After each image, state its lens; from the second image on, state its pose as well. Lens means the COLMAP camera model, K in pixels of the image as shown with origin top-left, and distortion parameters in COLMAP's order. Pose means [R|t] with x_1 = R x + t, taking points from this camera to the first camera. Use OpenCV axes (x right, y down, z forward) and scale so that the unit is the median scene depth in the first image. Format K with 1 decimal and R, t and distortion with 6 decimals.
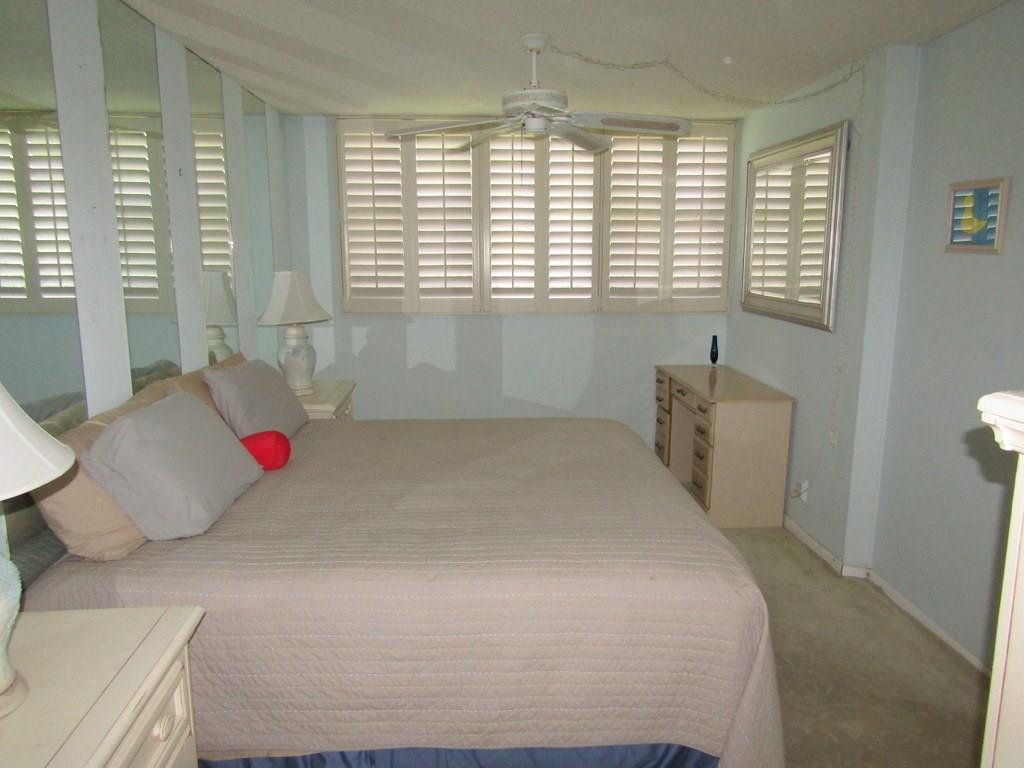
lens RADIAL K [[755.1, 0, 512.0], [0, 755.1, 384.0], [0, 0, 1]] dist [0.014366, 0.002952]
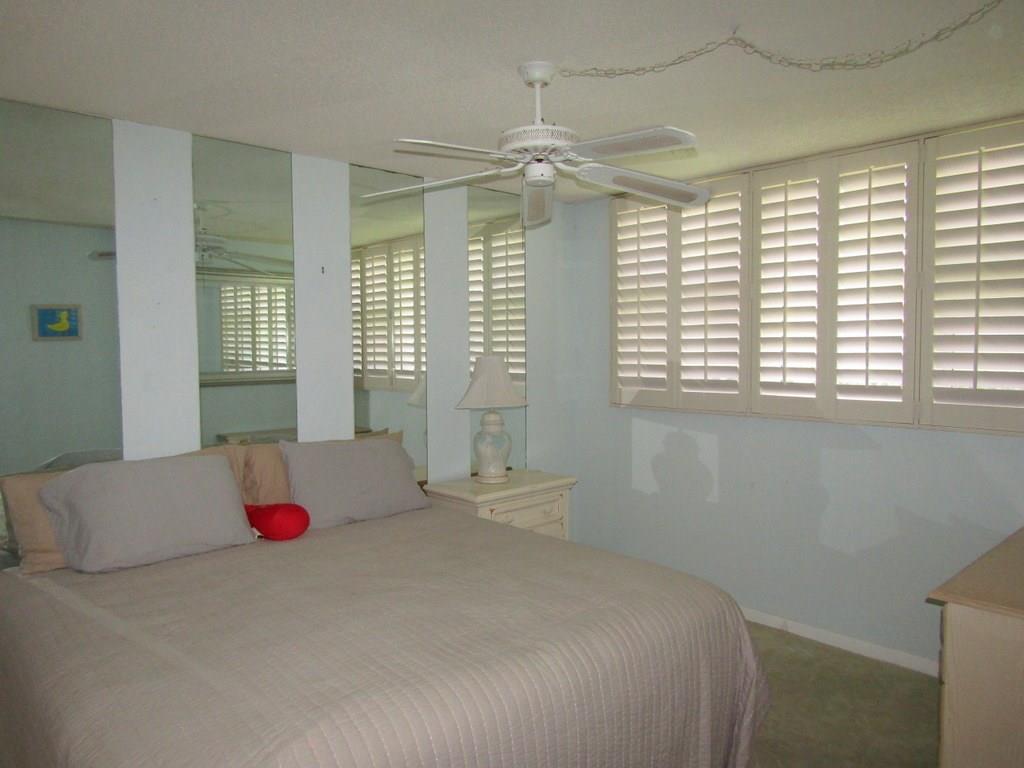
lens RADIAL K [[755.1, 0, 512.0], [0, 755.1, 384.0], [0, 0, 1]] dist [0.014366, 0.002952]
pose [[0.634159, 0.032193, -0.772532, 0.413646], [-0.129570, 0.989429, -0.065130, -0.043869], [0.762269, 0.141400, 0.631627, 0.333349]]
